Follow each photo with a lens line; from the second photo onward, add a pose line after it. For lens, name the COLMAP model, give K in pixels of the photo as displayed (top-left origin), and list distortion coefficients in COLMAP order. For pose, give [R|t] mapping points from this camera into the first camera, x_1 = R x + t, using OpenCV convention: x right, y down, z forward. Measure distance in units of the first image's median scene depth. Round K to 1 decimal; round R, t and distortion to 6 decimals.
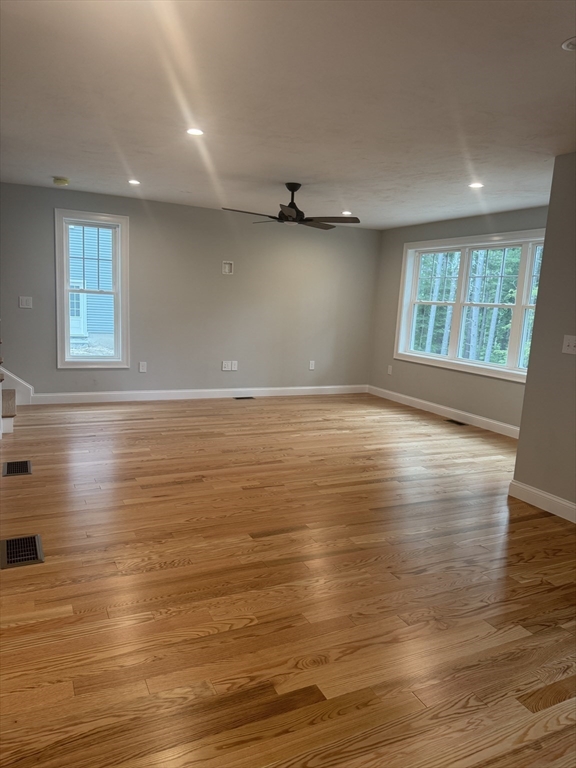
lens RADIAL K [[542.1, 0, 288.0], [0, 542.1, 384.0], [0, 0, 1]] dist [-0.000069, -0.000762]
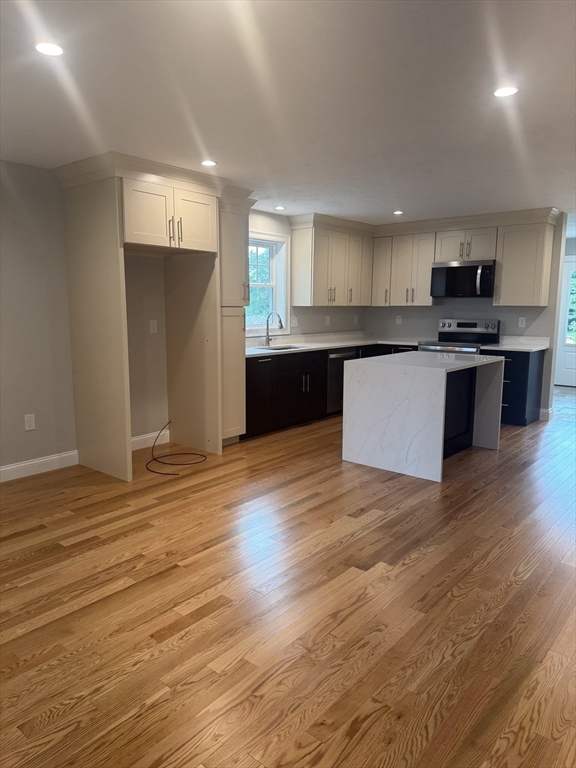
lens RADIAL K [[542.1, 0, 288.0], [0, 542.1, 384.0], [0, 0, 1]] dist [-0.000069, -0.000762]
pose [[-0.914022, 0.003599, -0.405649, 0.711827], [-0.116363, 0.955613, 0.270671, -0.250985], [0.388618, 0.294602, -0.873033, 1.752276]]
